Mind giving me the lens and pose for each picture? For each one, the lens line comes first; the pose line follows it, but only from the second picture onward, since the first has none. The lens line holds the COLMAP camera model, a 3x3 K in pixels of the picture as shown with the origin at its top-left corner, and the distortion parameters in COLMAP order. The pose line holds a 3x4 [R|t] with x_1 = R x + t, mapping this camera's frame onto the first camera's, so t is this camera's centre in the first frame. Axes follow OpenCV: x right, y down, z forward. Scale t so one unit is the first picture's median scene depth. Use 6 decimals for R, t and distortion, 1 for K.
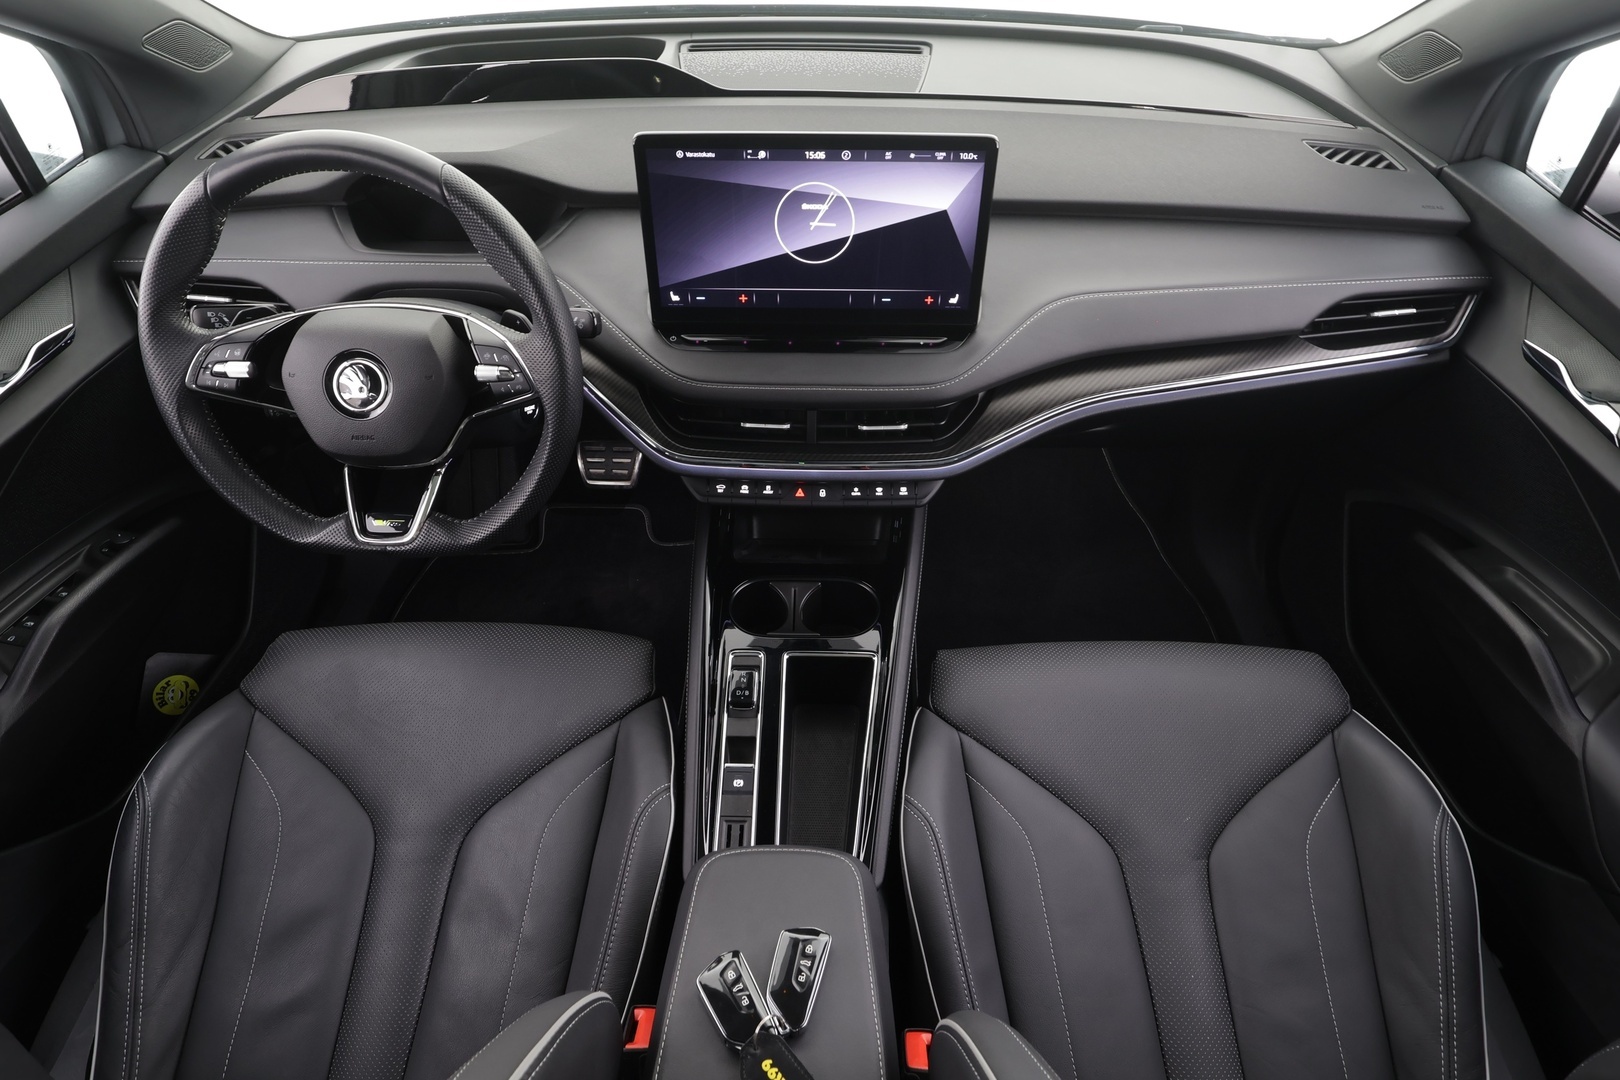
lens RADIAL K [[886.5, 0, 814.9], [0, 886.5, 542.2], [0, 0, 1]] dist [-0.004869, 0.003432]
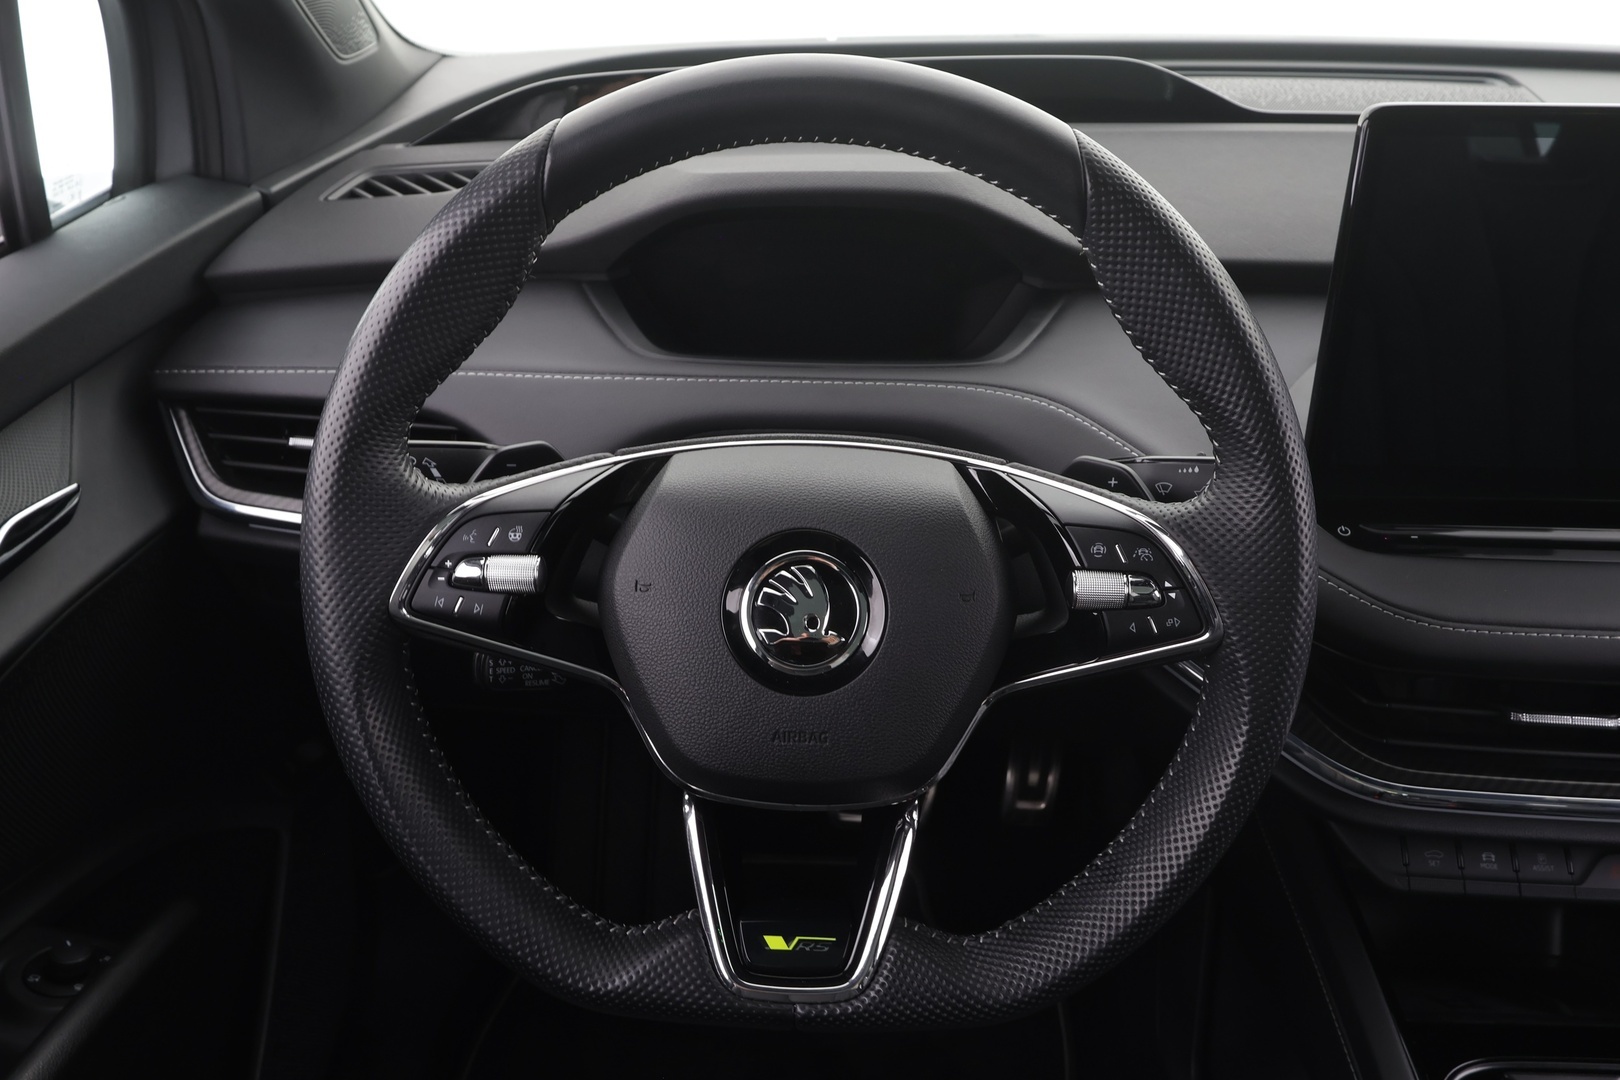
lens RADIAL K [[1276.4, 0, 814.0], [0, 1276.4, 553.4], [0, 0, 1]] dist [0.003518, -0.011949]
pose [[0.999891, 0.012346, -0.008048, -0.447692], [-0.013985, 0.967120, -0.253937, -0.044267], [0.004648, 0.254021, 0.967187, 0.358158]]
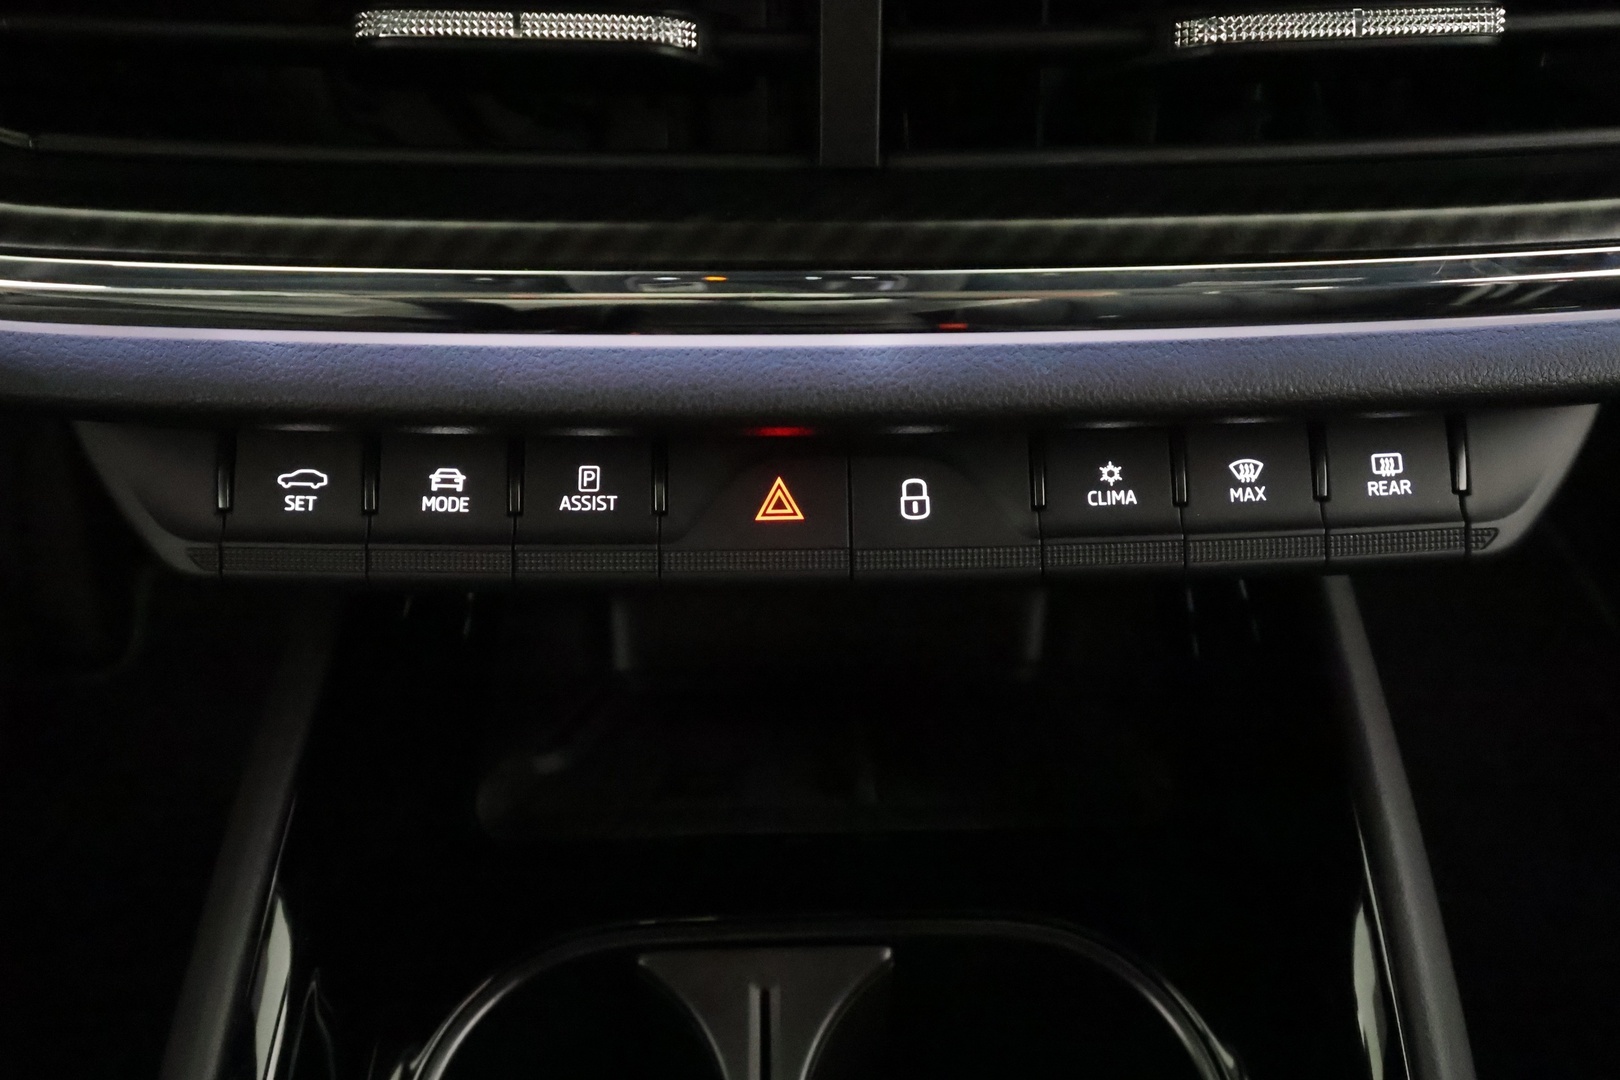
lens RADIAL K [[1174.7, 0, 808.1], [0, 1174.7, 537.6], [0, 0, 1]] dist [0.001249, 0.000545]
pose [[0.999307, -0.029563, 0.022639, -0.017629], [0.030175, 0.999174, -0.027214, -0.045696], [-0.021815, 0.027878, 0.999373, 0.834766]]
